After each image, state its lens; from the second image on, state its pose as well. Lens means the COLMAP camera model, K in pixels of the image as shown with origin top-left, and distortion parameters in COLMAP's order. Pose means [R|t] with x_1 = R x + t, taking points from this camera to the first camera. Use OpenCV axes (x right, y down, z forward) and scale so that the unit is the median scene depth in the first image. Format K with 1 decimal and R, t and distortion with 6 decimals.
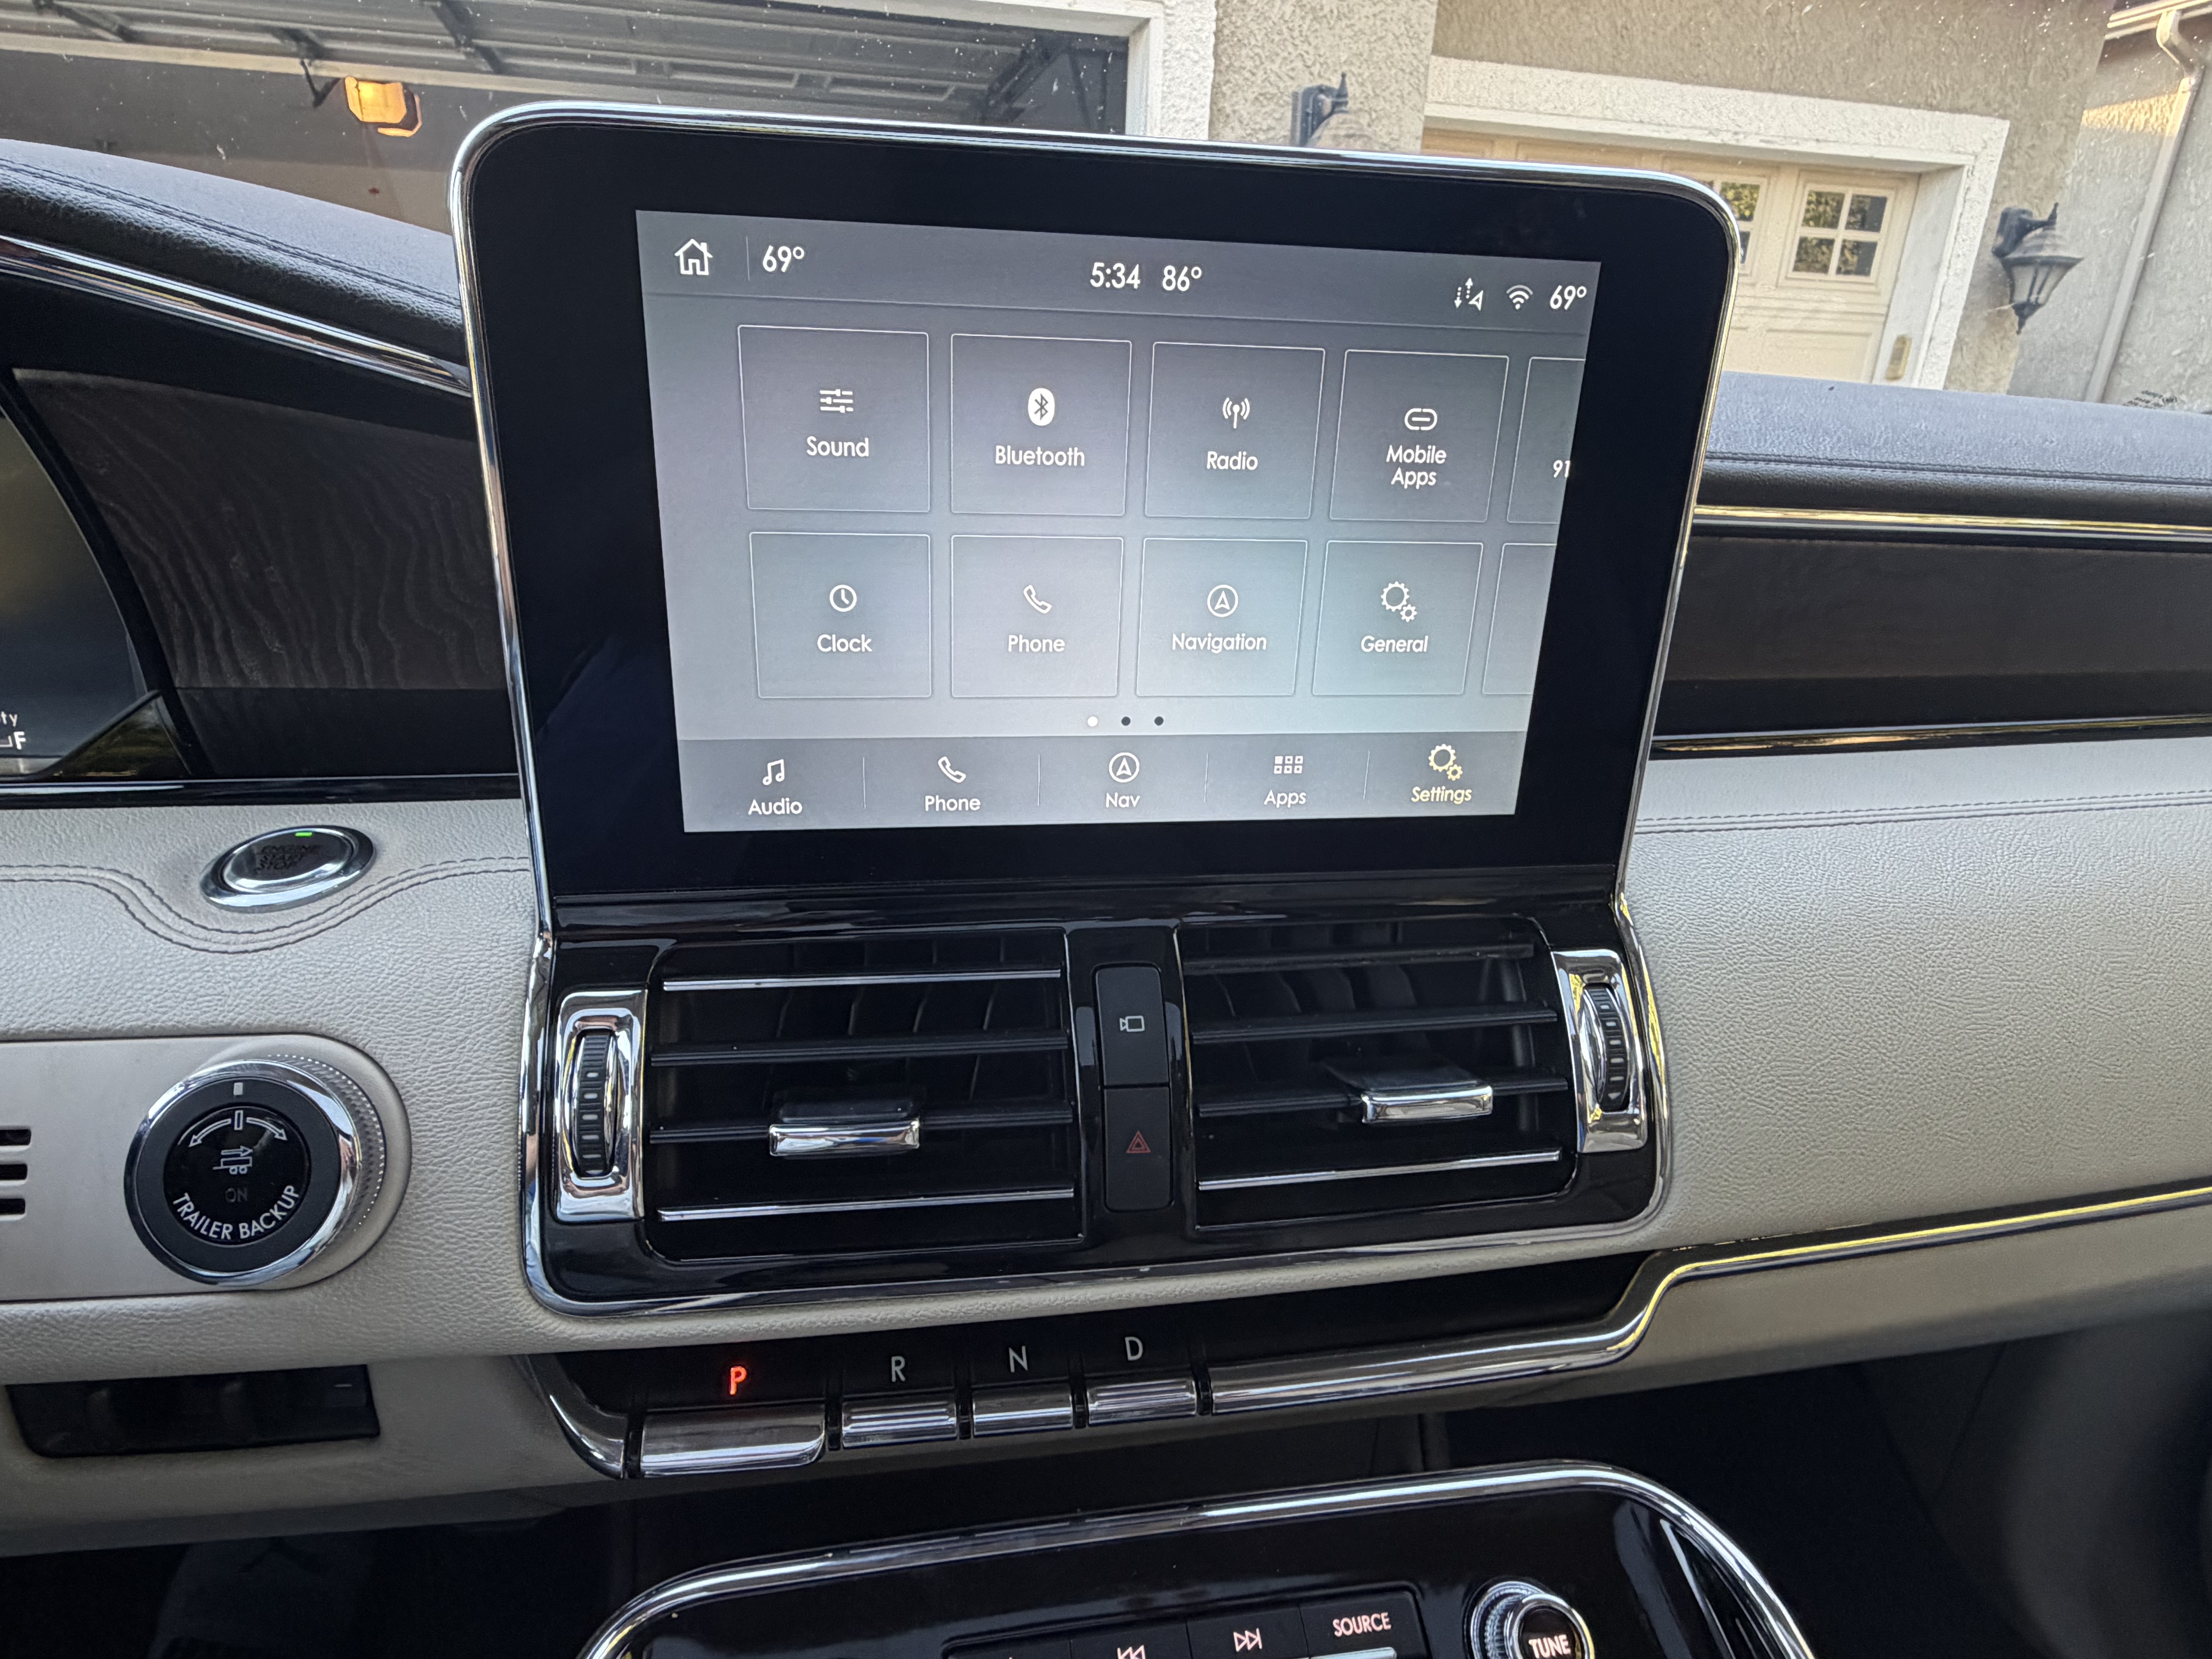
lens RADIAL K [[1170.3, 0, 1098.5], [0, 1170.3, 836.9], [0, 0, 1]] dist [-0.002183, 0.000131]
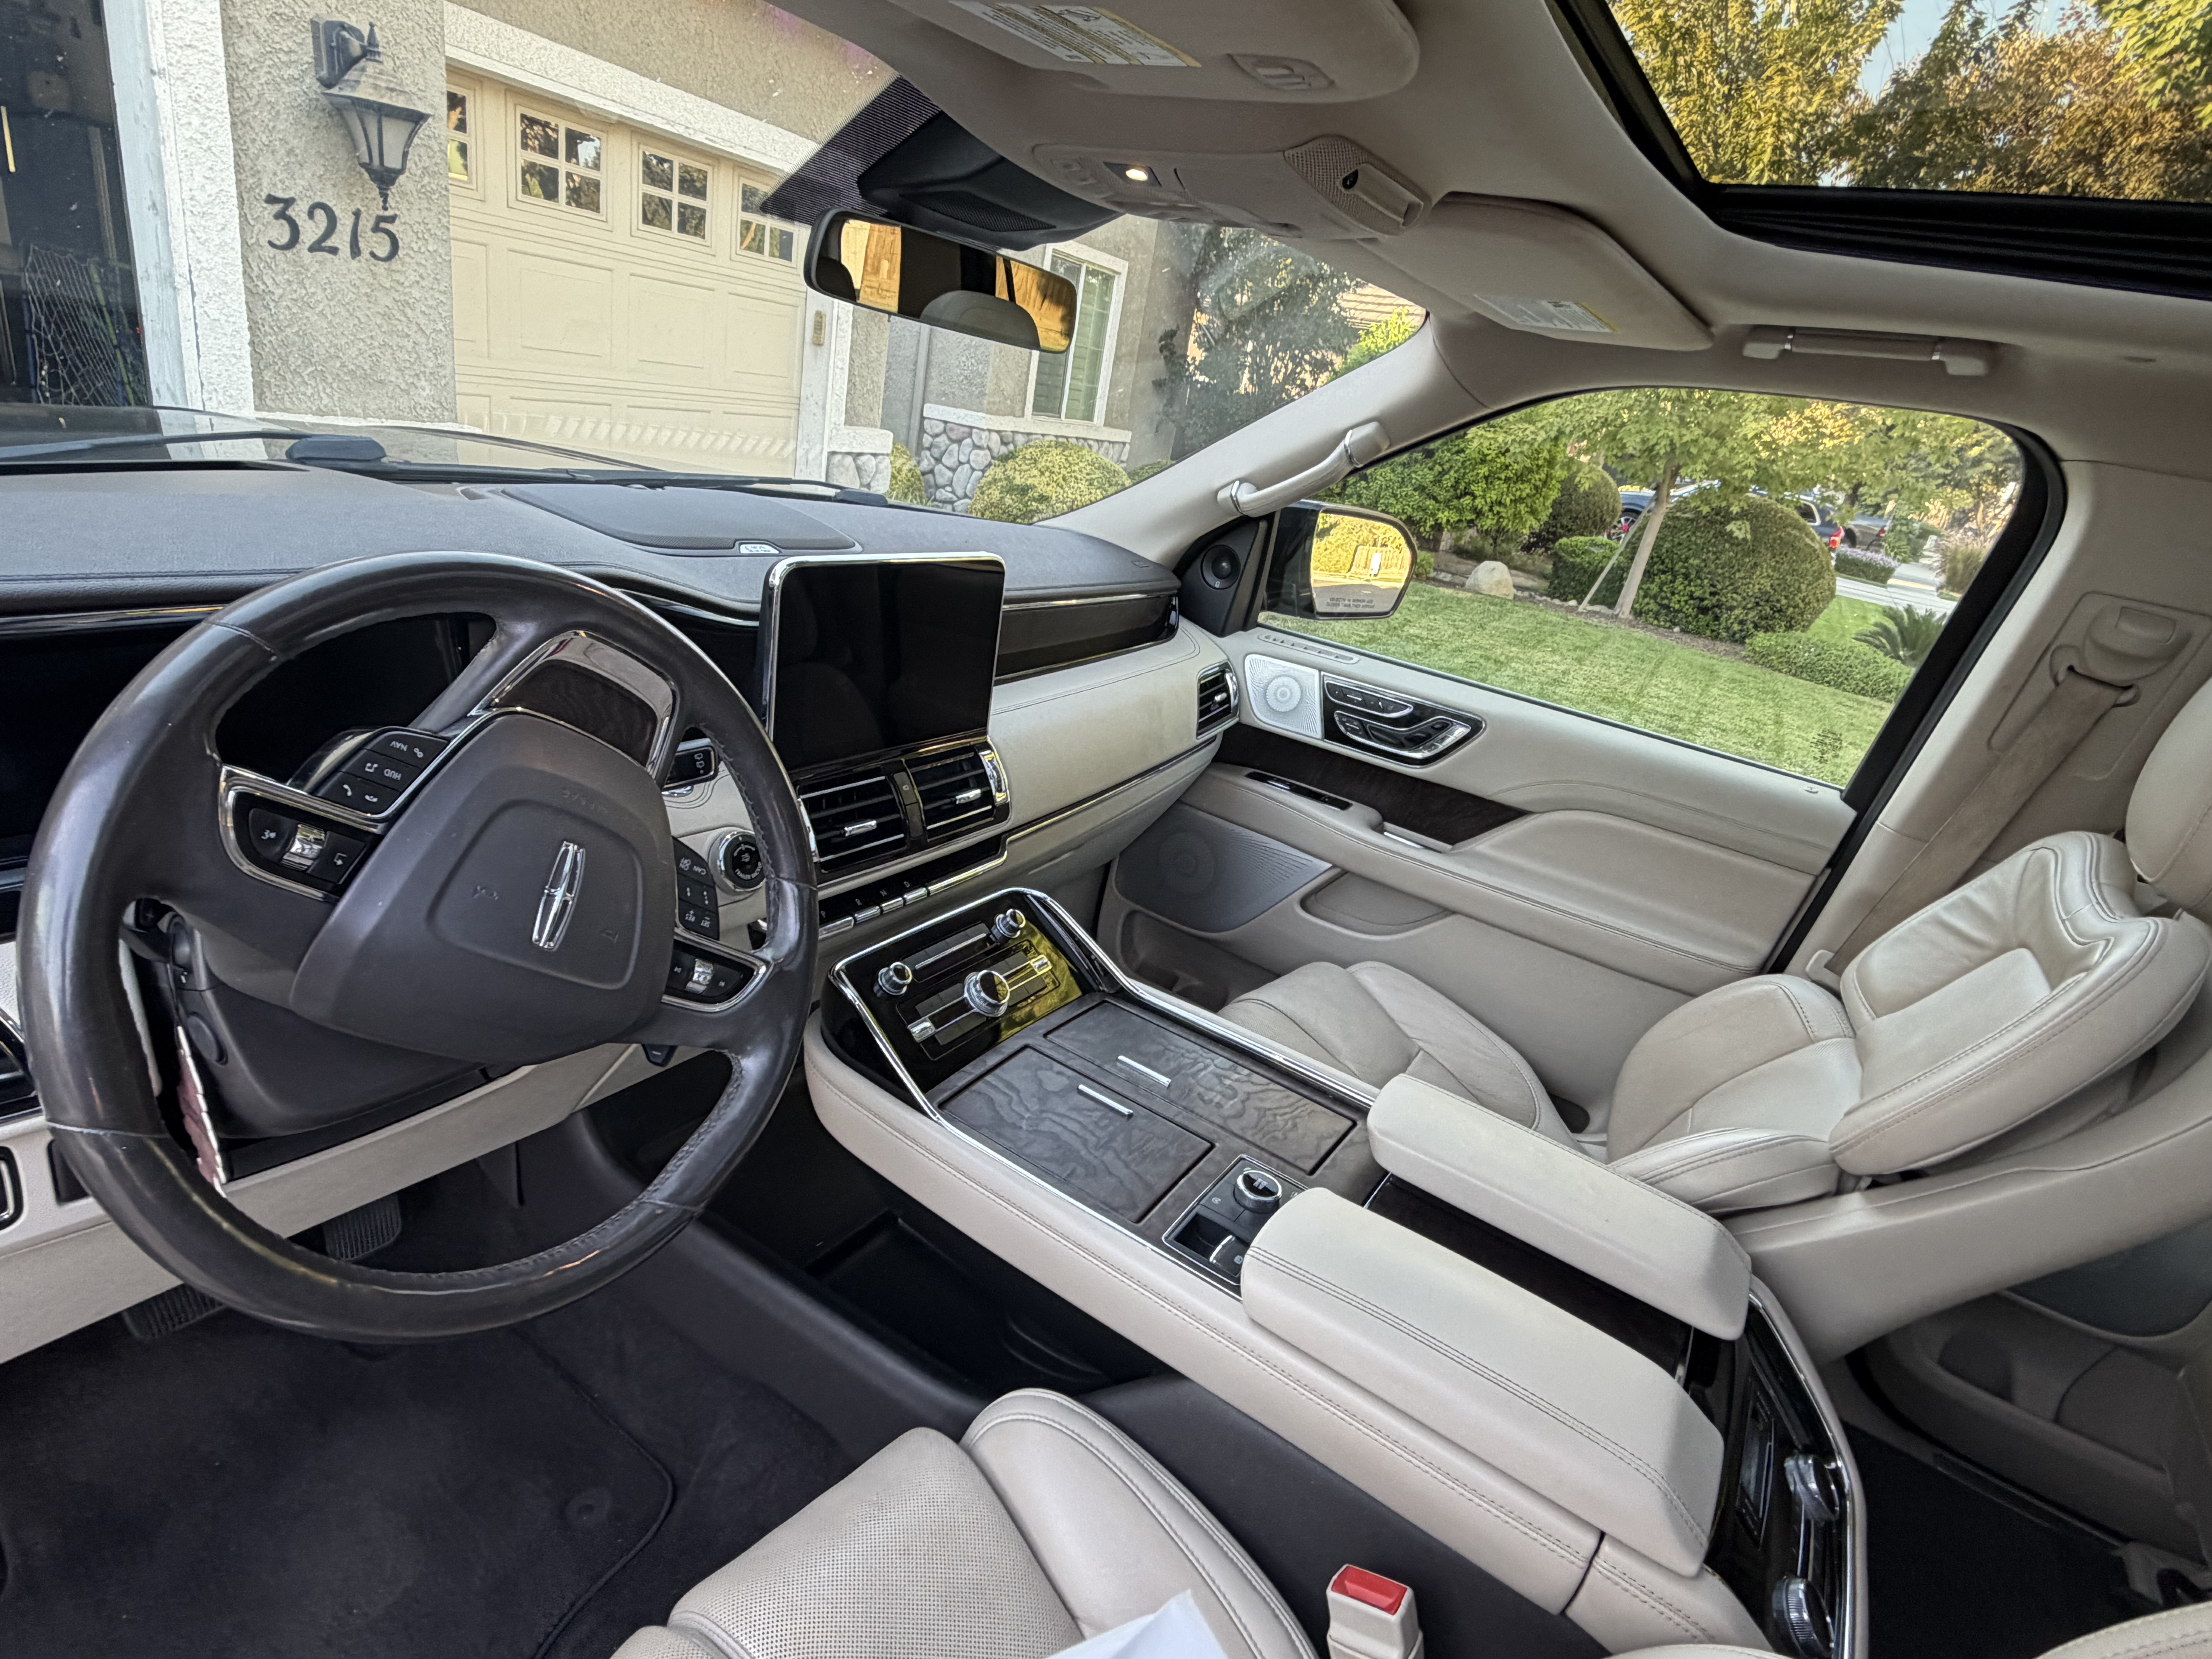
lens RADIAL K [[1170.3, 0, 1067.6], [0, 1170.3, 828.8], [0, 0, 1]] dist [-0.002183, 0.000131]
pose [[0.683578, -0.186558, 0.705632, -0.233292], [0.113964, 0.982206, 0.149277, -0.020804], [-0.720925, -0.021626, 0.692675, -0.196799]]
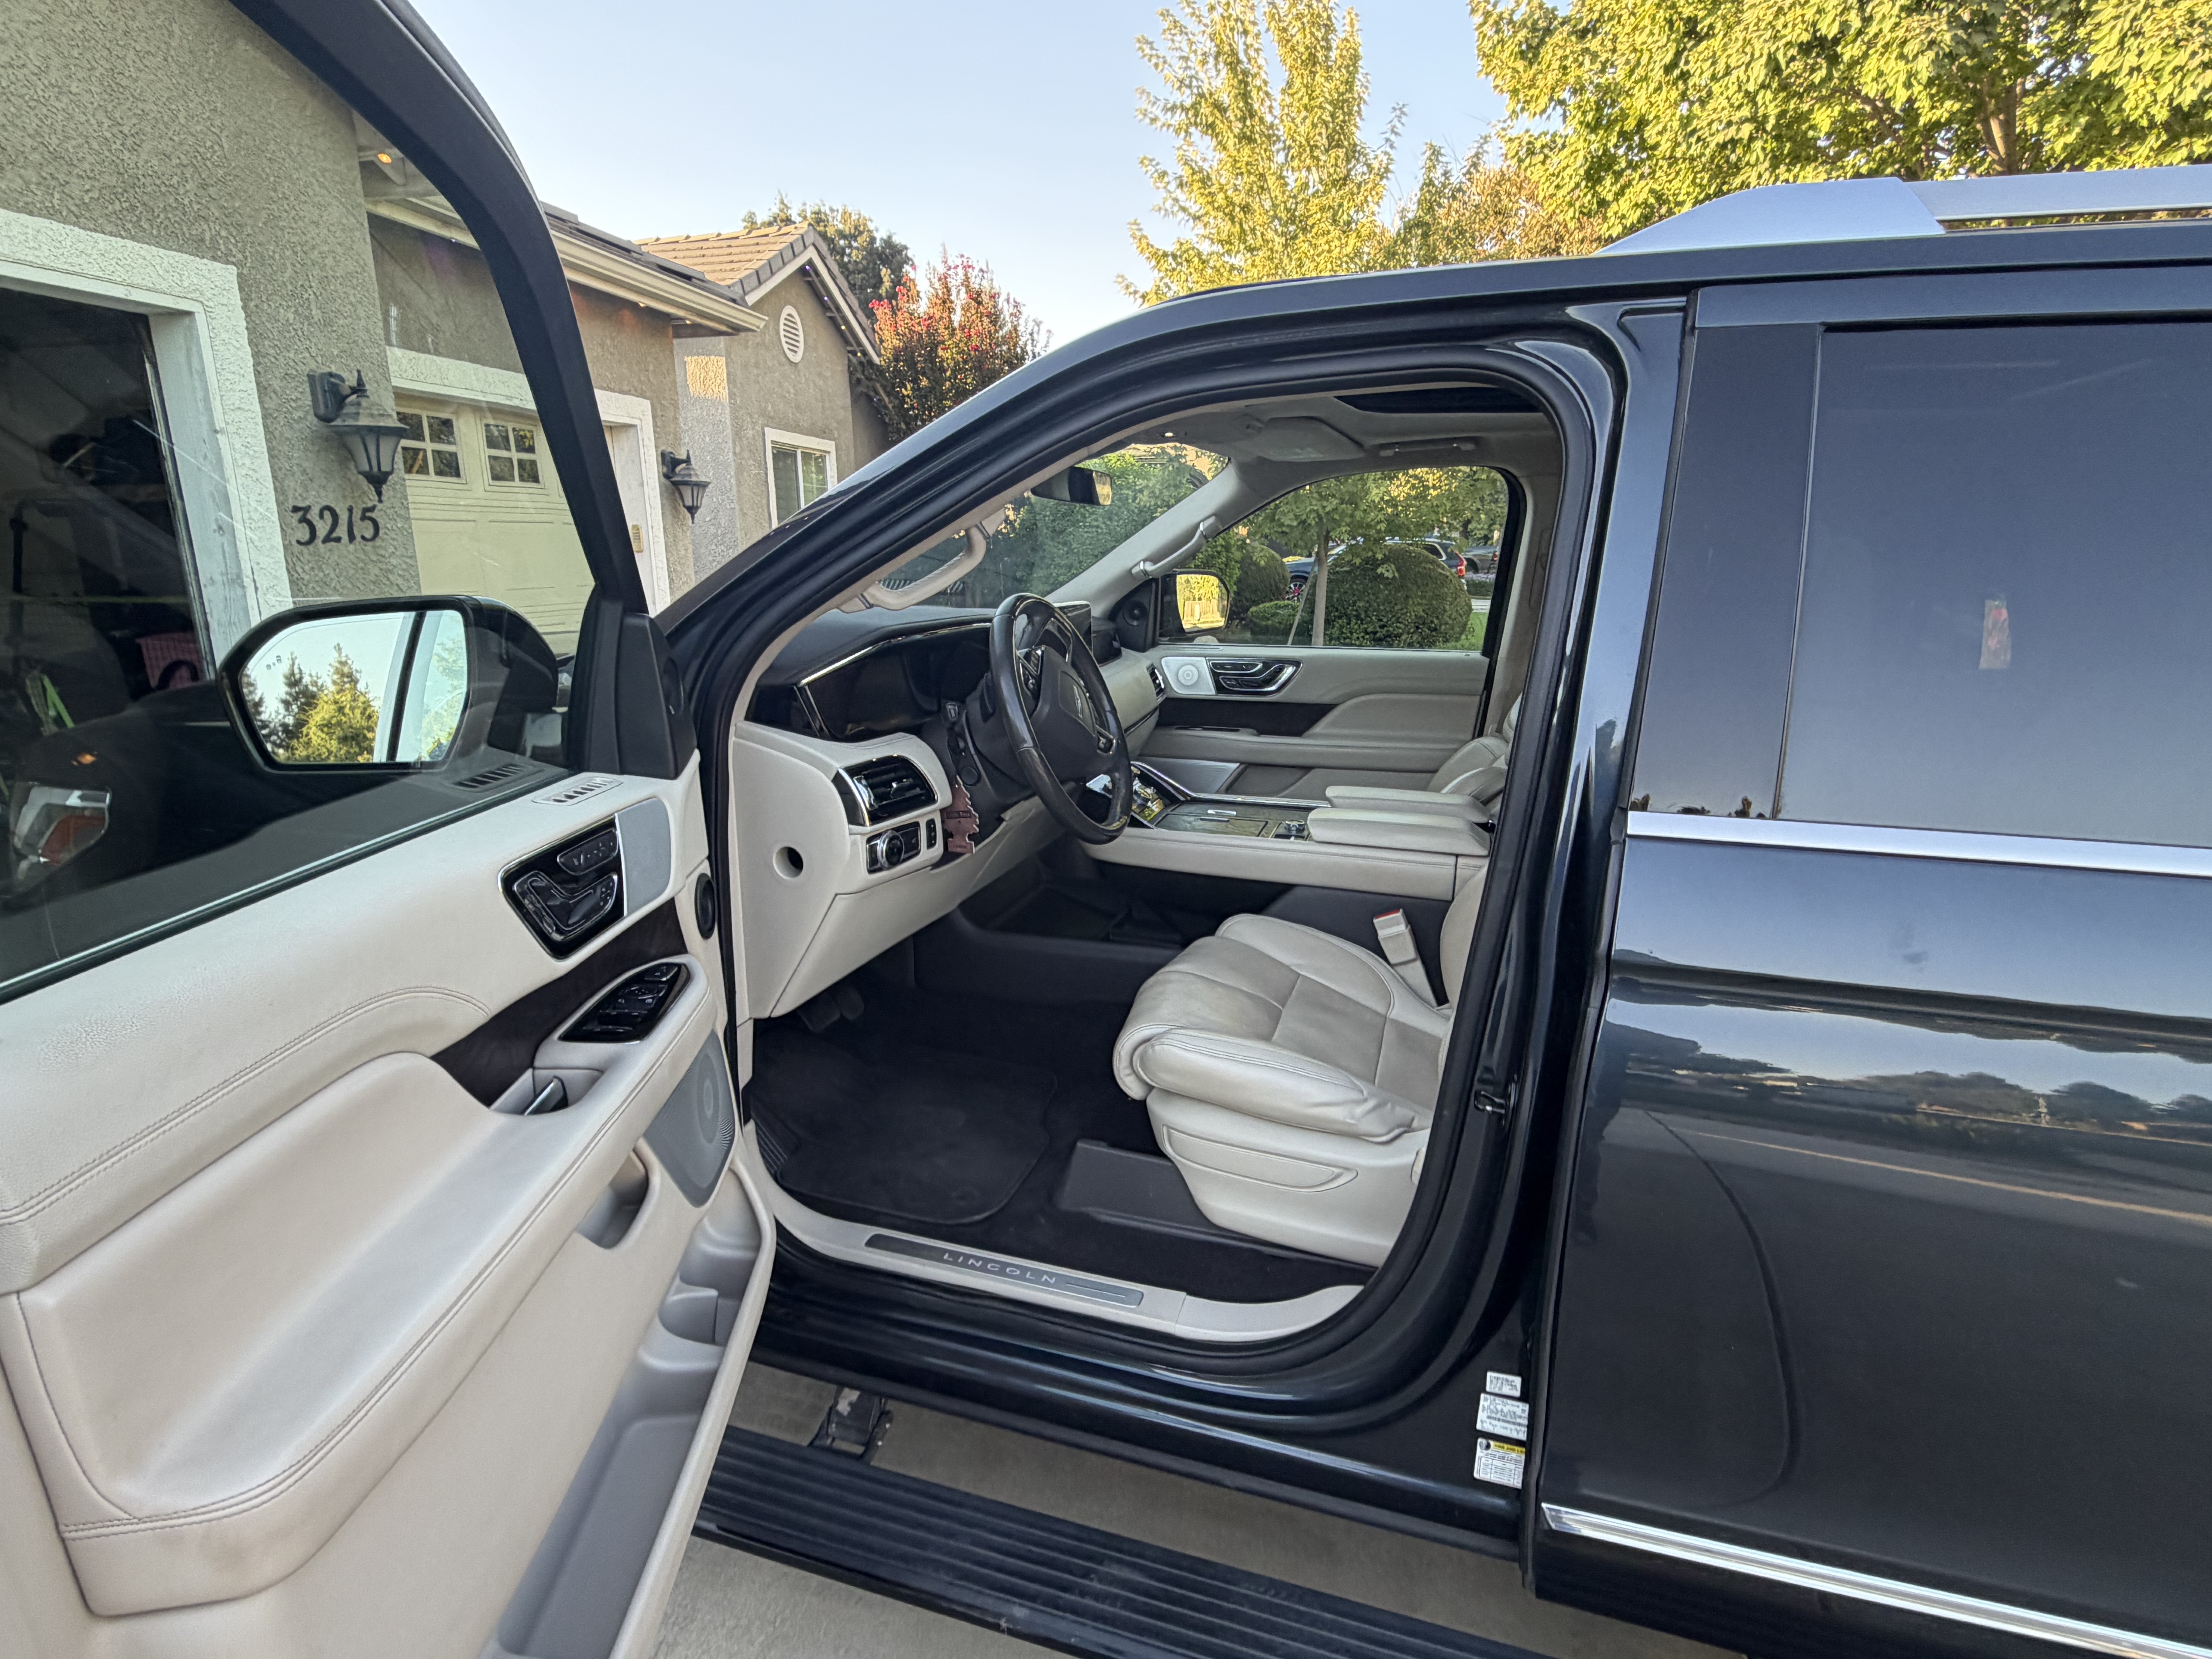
lens RADIAL K [[1170.3, 0, 1072.9], [0, 1170.3, 828.3], [0, 0, 1]] dist [-0.002183, 0.000131]
pose [[0.473685, -0.235943, 0.848501, -0.638372], [0.323543, 0.942696, 0.081515, 0.019026], [-0.819111, 0.235914, 0.522879, -0.278580]]
